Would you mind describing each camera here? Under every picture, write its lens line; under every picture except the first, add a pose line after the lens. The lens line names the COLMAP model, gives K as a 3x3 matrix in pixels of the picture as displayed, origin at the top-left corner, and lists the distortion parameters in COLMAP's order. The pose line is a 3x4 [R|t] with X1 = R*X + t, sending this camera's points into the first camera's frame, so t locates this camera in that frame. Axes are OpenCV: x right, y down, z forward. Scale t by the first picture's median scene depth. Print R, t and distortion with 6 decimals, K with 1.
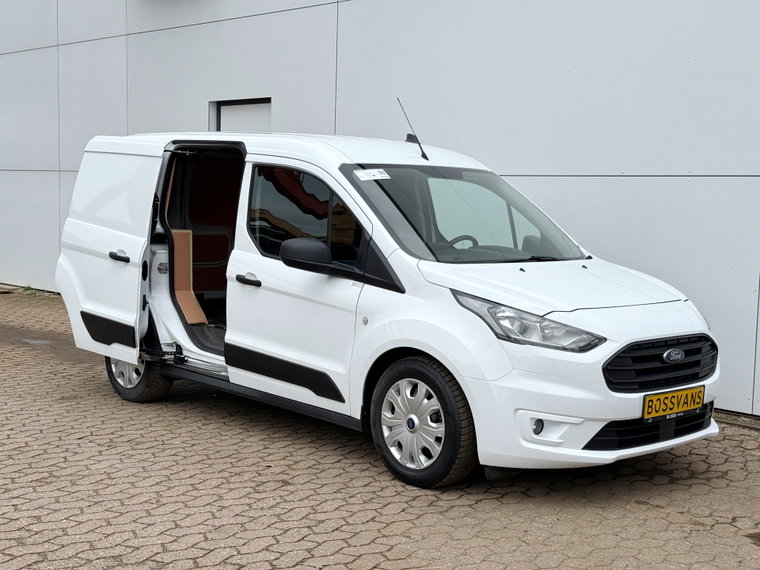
lens RADIAL K [[1054.8, 0, 380.0], [0, 1054.8, 285.0], [0, 0, 1]] dist [0.198214, -0.470365]
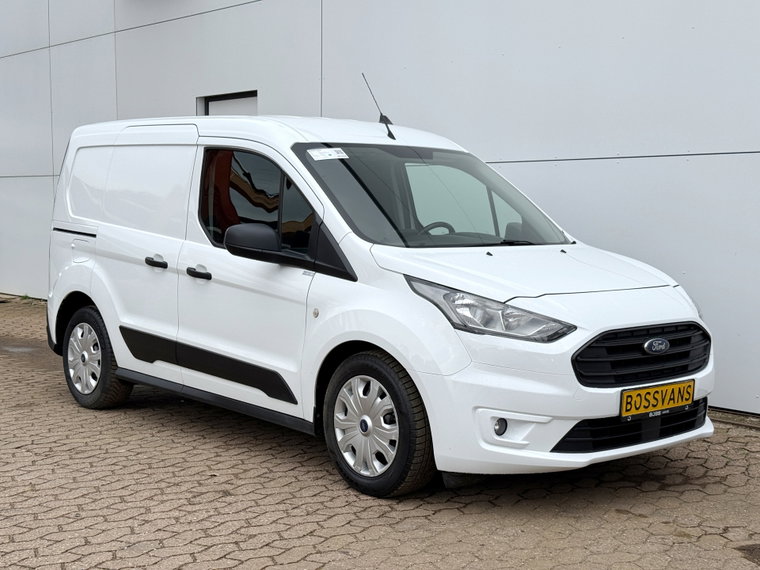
lens RADIAL K [[1054.8, 0, 380.0], [0, 1054.8, 285.0], [0, 0, 1]] dist [0.198214, -0.470365]
pose [[0.999206, -0.015579, -0.036678, 0.077530], [0.015158, 0.999816, -0.011742, 0.022249], [0.036854, 0.011177, 0.999258, 0.101257]]
